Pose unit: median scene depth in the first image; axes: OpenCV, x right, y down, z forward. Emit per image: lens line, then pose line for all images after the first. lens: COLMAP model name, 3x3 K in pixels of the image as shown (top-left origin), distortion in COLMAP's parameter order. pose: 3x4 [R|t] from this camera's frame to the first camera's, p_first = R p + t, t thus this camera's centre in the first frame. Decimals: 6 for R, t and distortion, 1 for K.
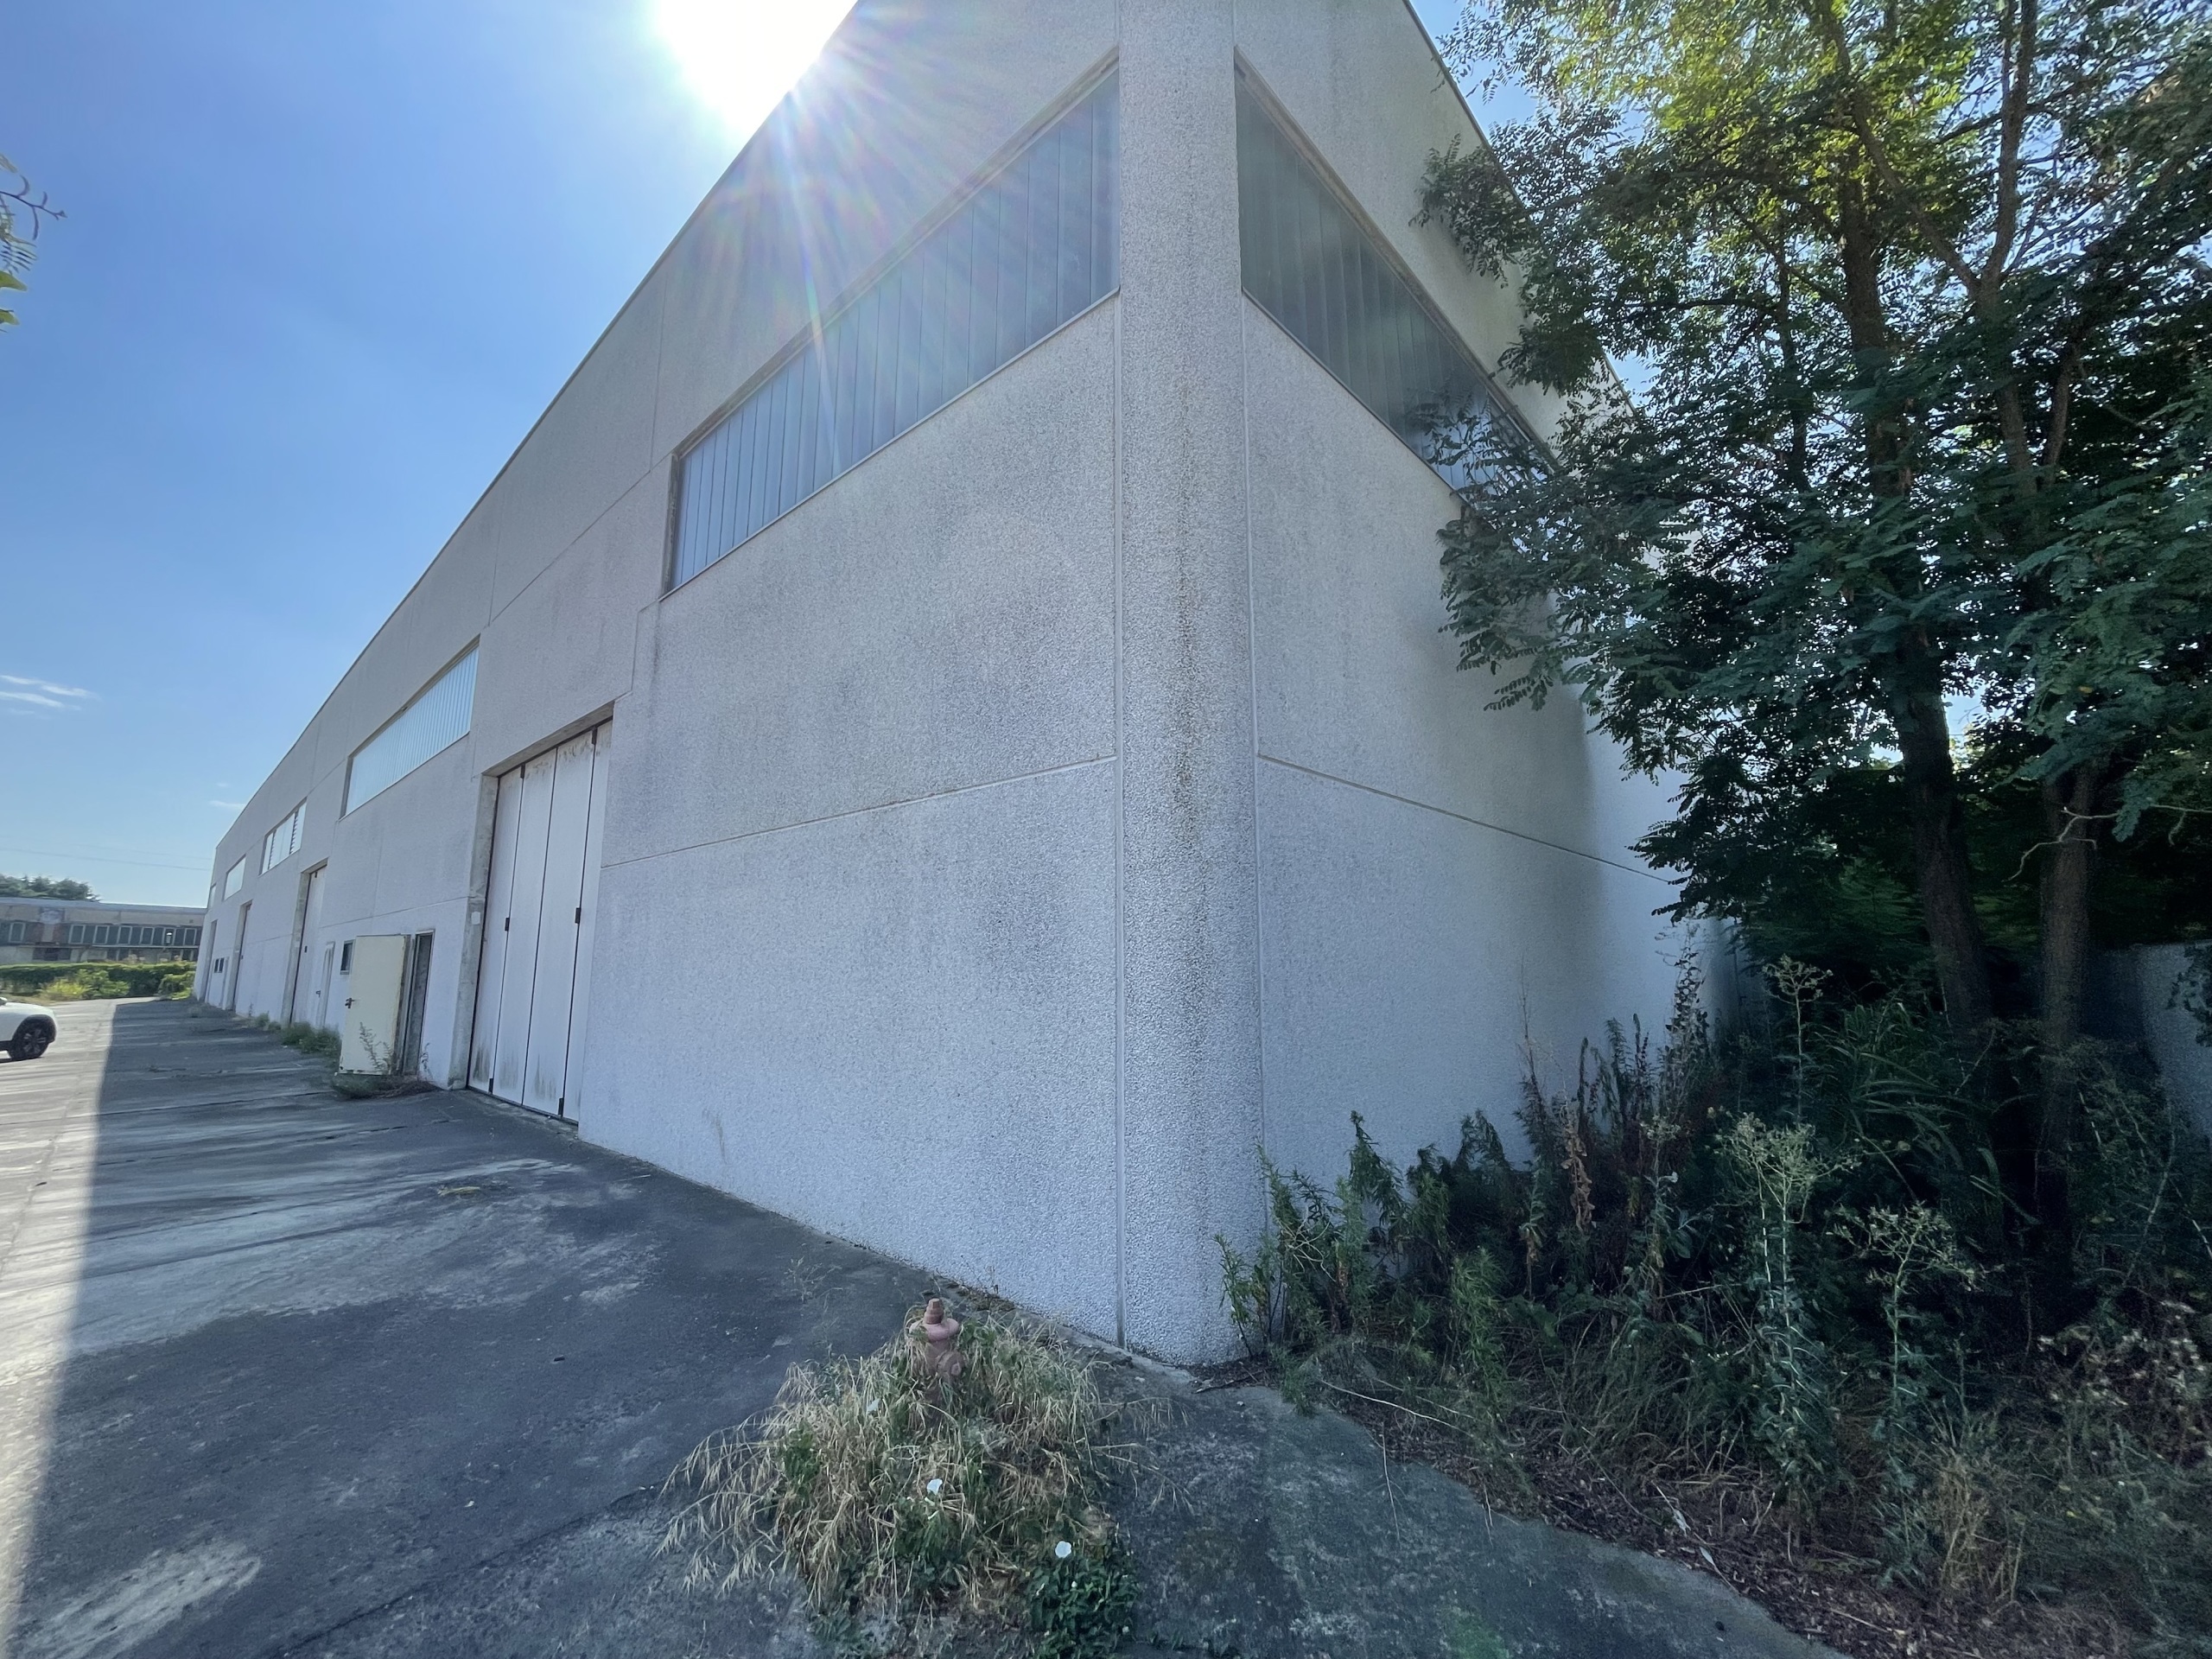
lens RADIAL K [[899.6, 0, 1118.4], [0, 899.6, 819.7], [0, 0, 1]] dist [0.001935, 0.000452]
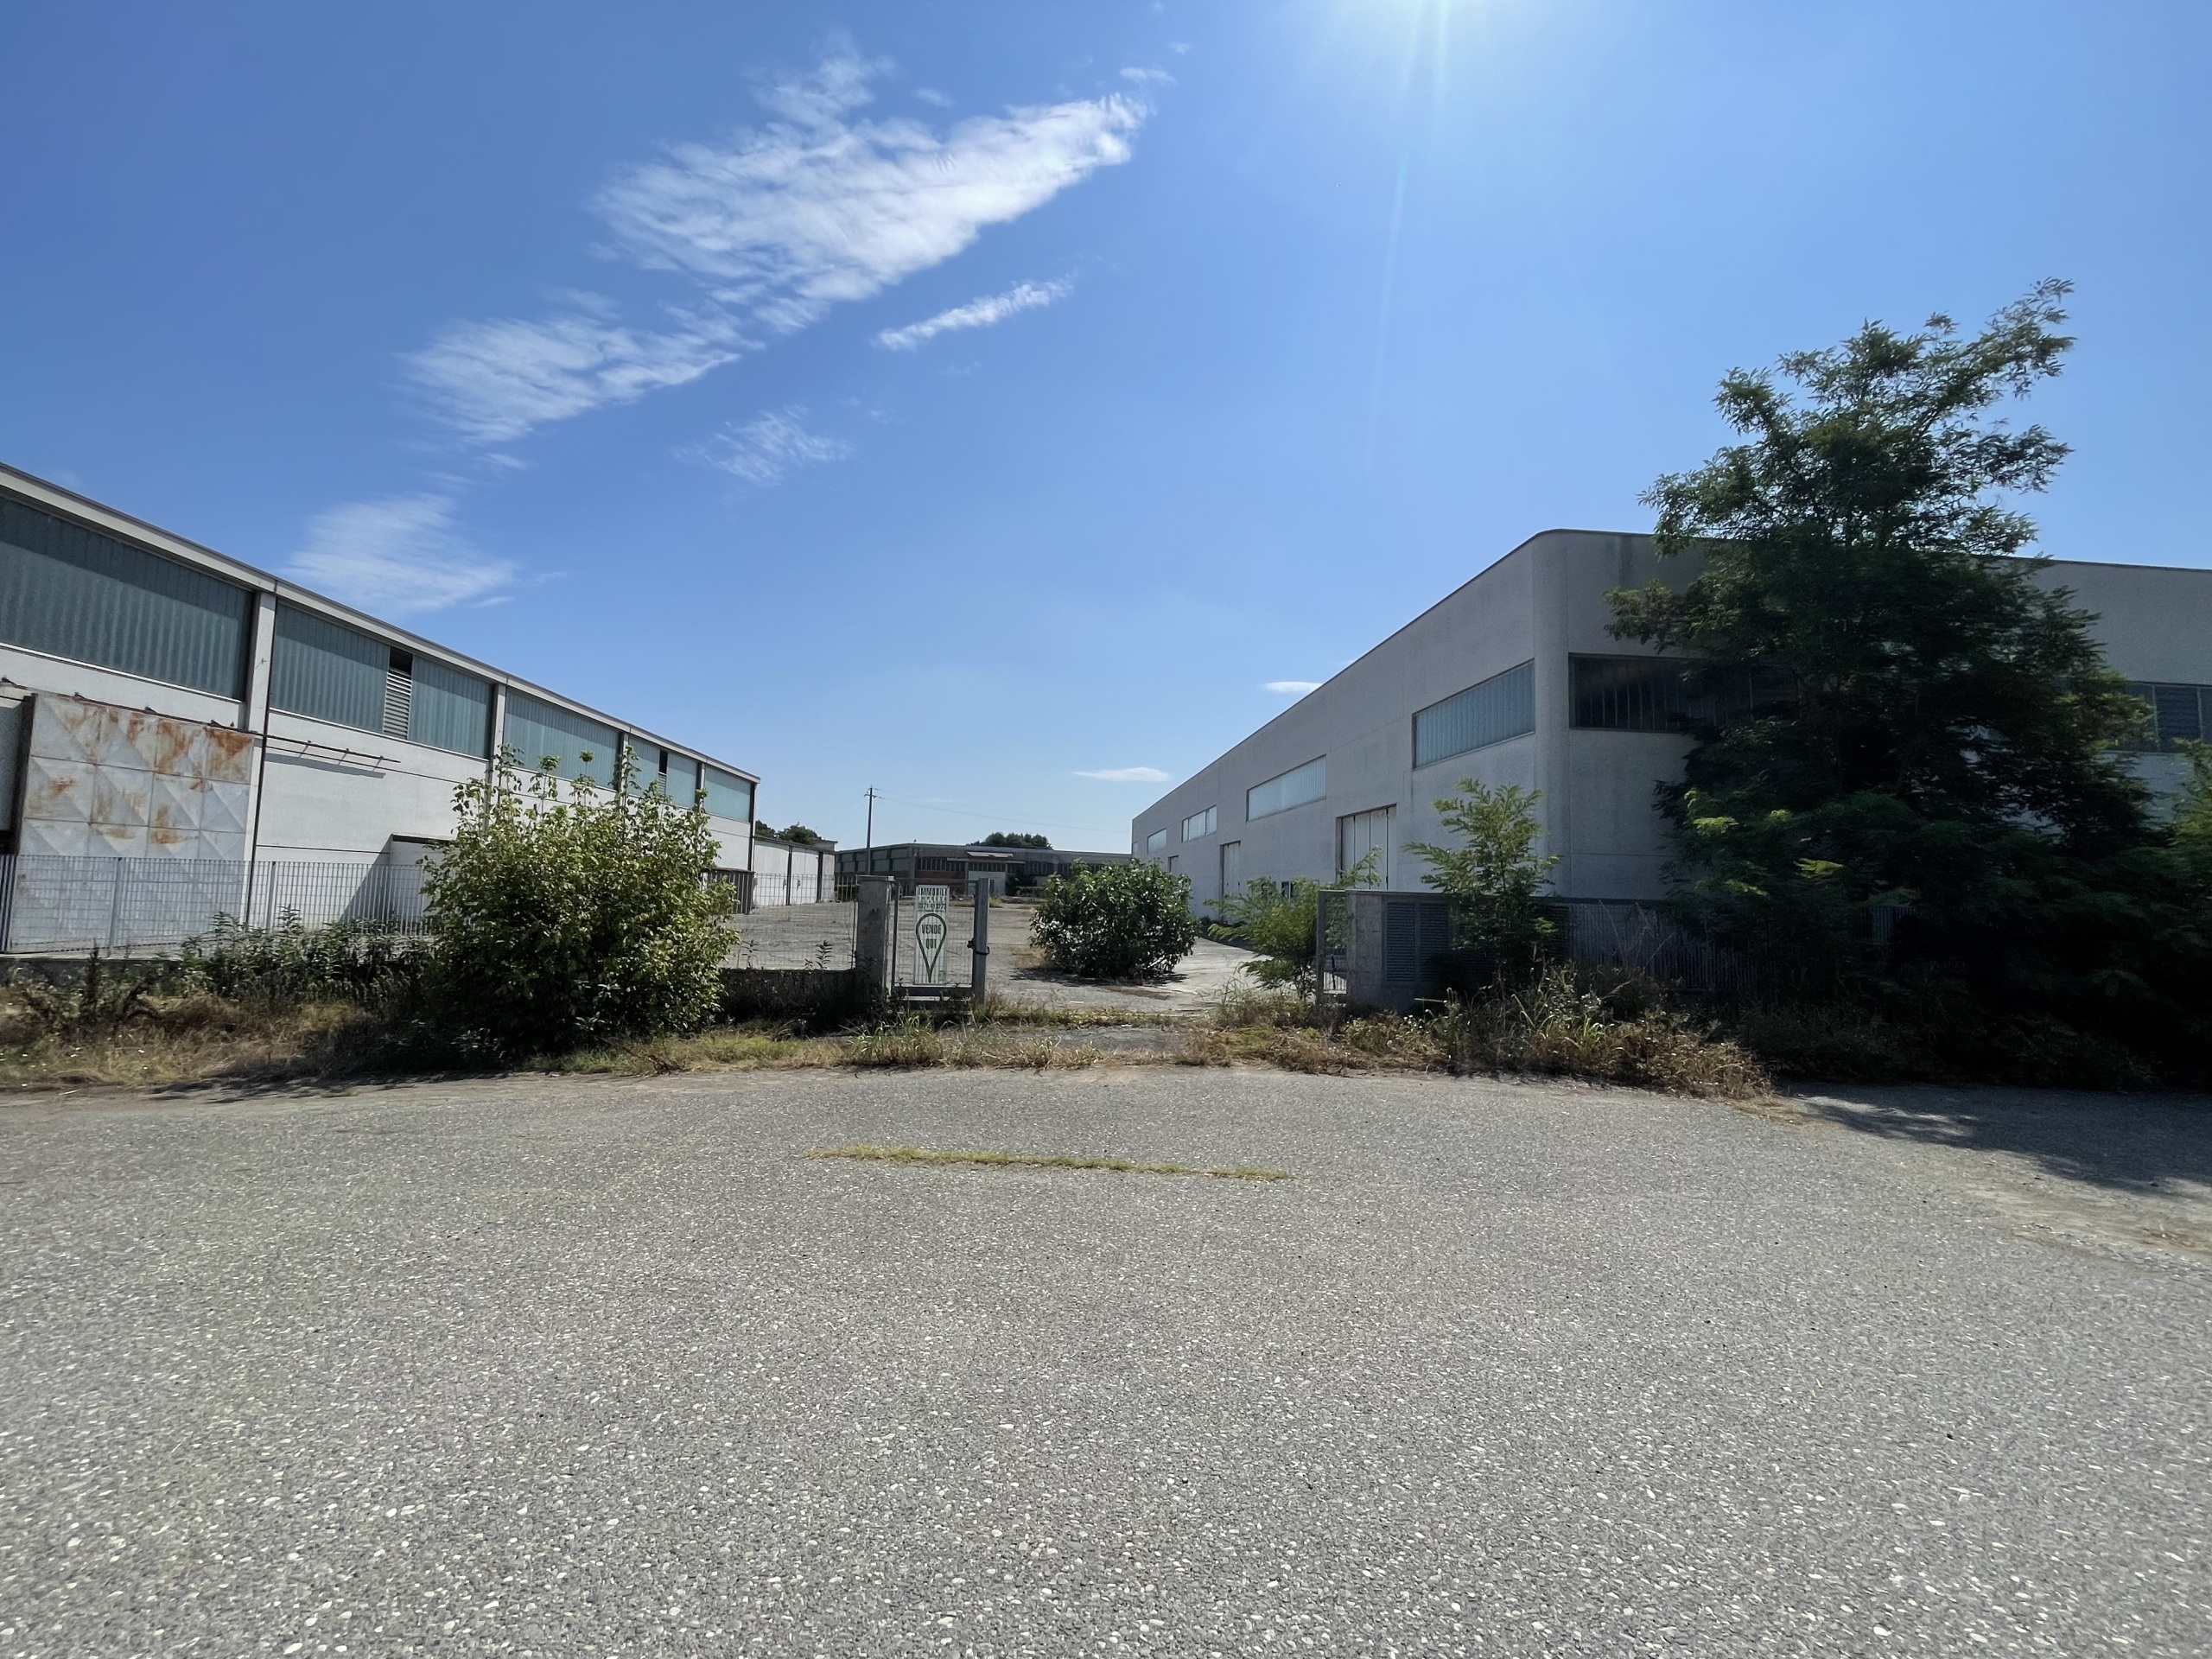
lens RADIAL K [[899.6, 0, 1118.4], [0, 899.6, 819.7], [0, 0, 1]] dist [0.001935, 0.000452]
pose [[0.748813, -0.030081, -0.662099, 0.485768], [0.081115, 0.995619, 0.046504, -0.216575], [0.657799, -0.088529, 0.747972, -1.263824]]
